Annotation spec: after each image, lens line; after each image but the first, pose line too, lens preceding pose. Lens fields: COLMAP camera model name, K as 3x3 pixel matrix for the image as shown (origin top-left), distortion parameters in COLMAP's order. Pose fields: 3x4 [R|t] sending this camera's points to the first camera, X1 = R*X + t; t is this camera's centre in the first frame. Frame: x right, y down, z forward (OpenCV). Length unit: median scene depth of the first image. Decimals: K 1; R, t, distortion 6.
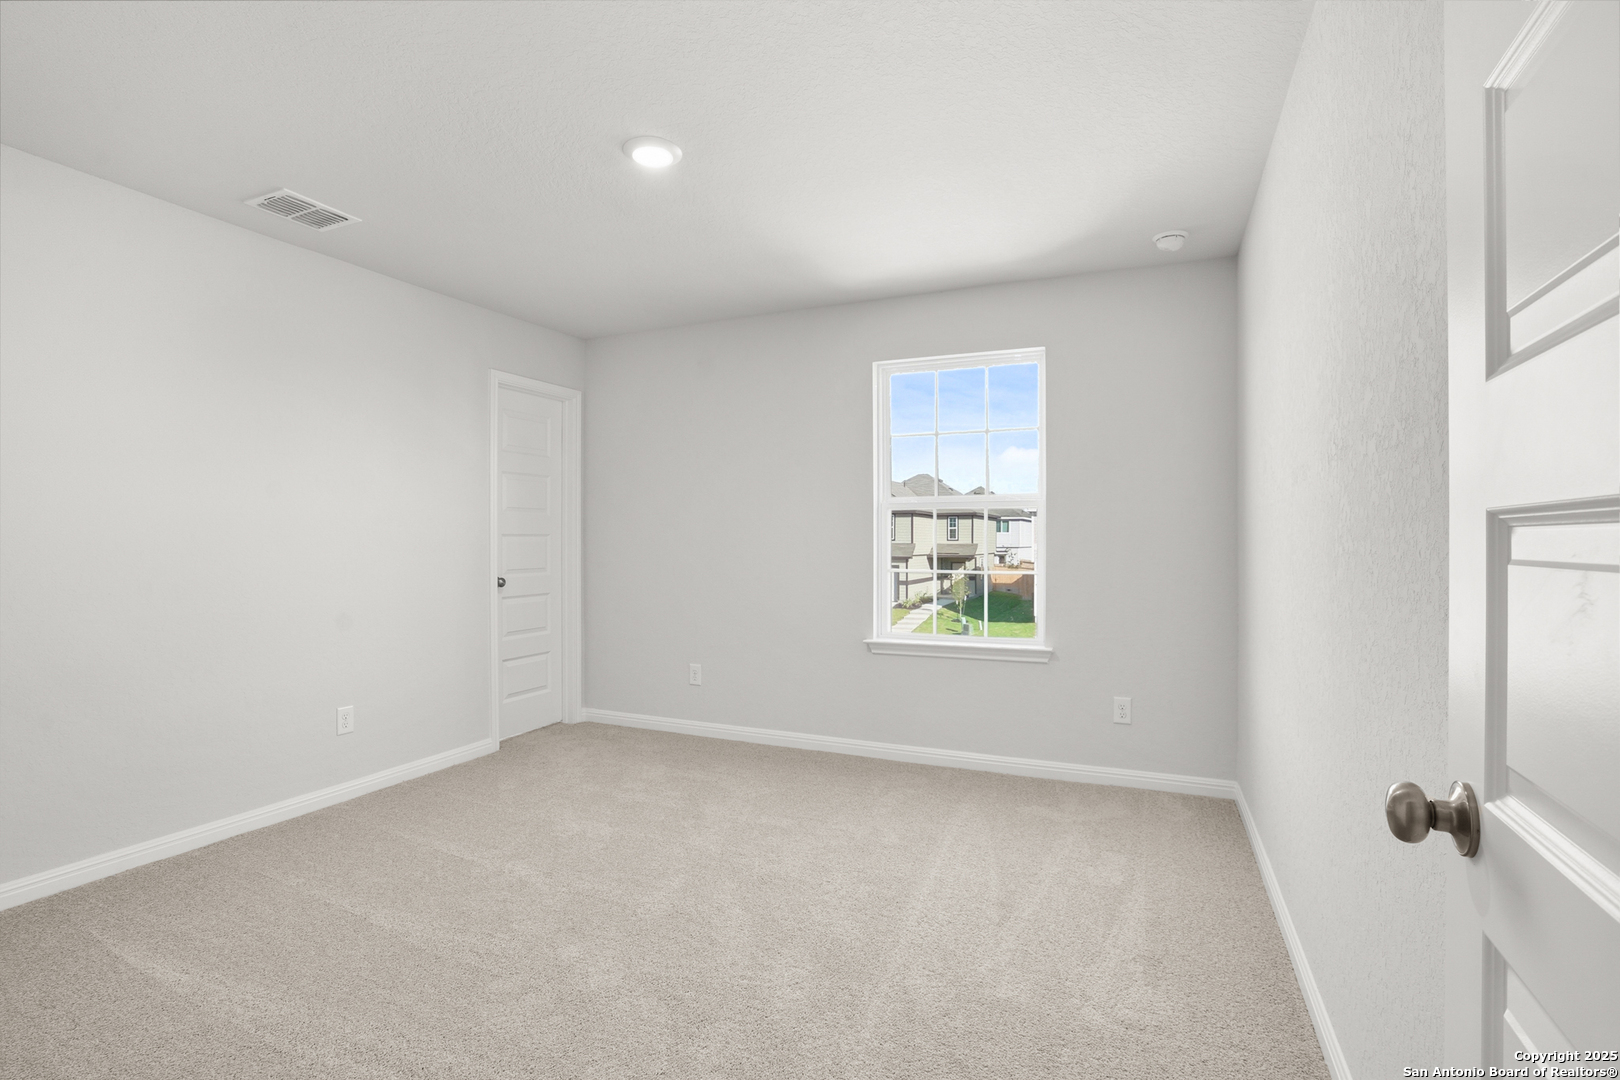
lens RADIAL K [[771.1, 0, 810.0], [0, 771.1, 540.0], [0, 0, 1]] dist [-0.051409, 0.021695]
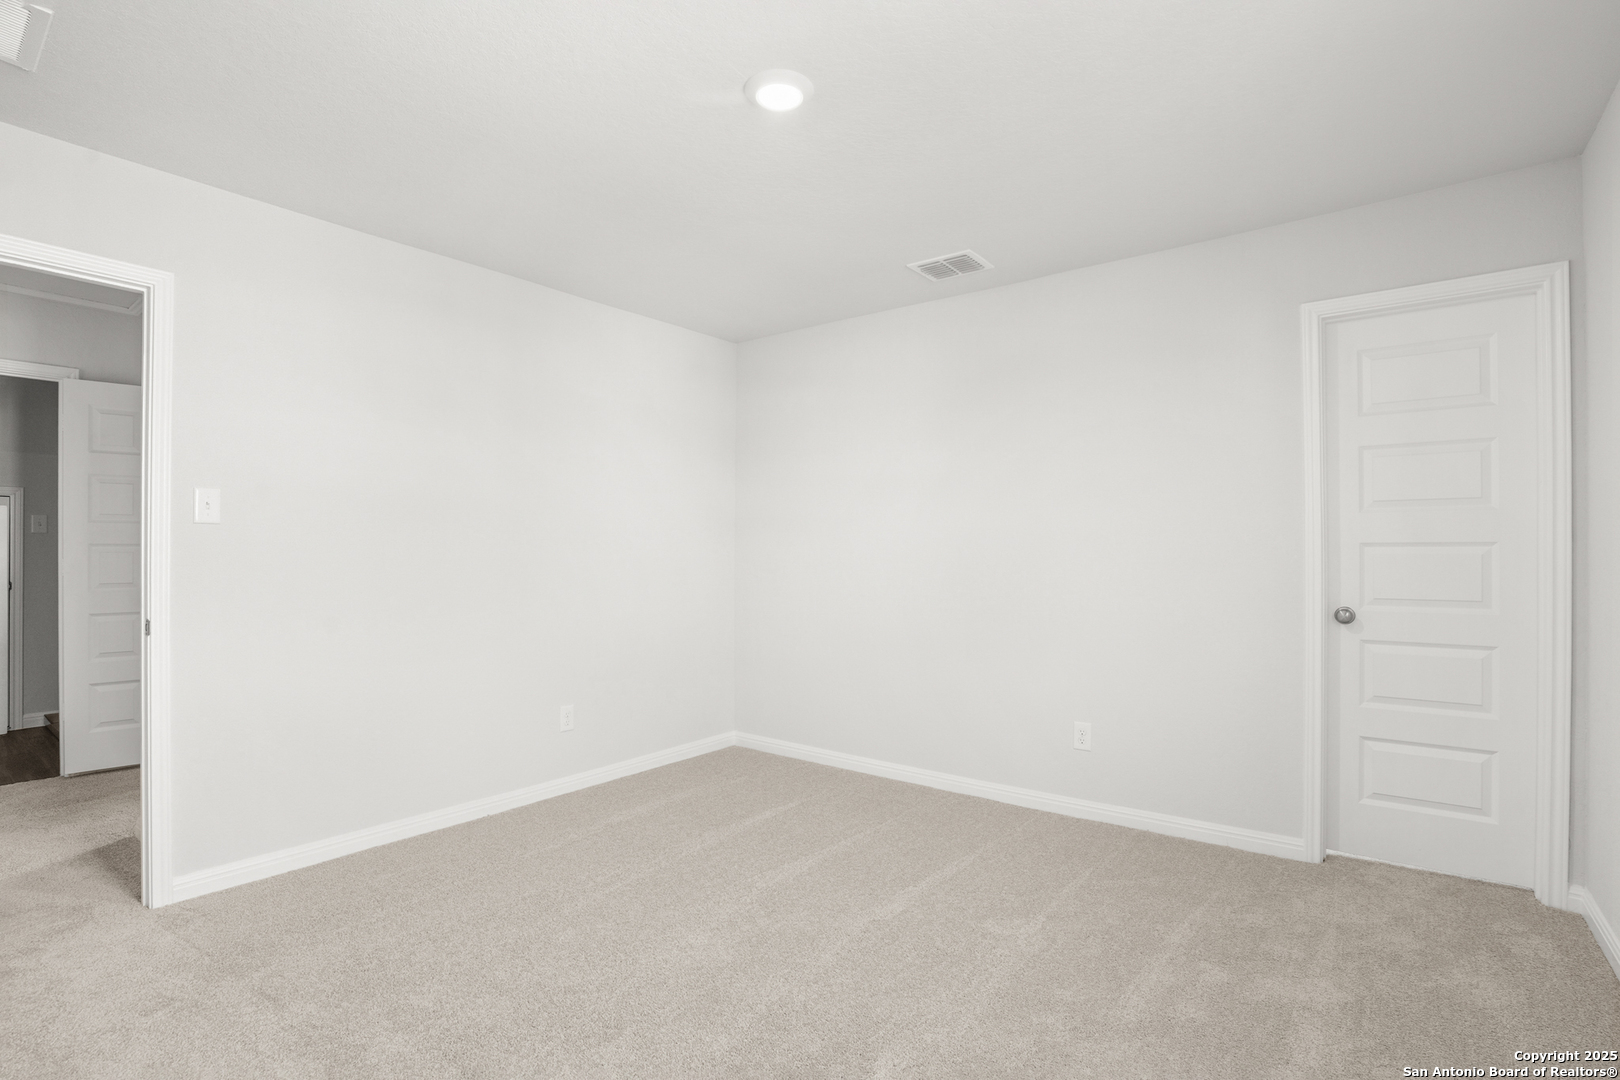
lens RADIAL K [[771.1, 0, 810.0], [0, 771.1, 540.0], [0, 0, 1]] dist [-0.051409, 0.021695]
pose [[-0.233397, -0.008322, -0.972346, 0.351284], [0.001873, 0.999958, -0.009008, -0.005632], [0.972380, -0.003924, -0.233372, 0.727697]]
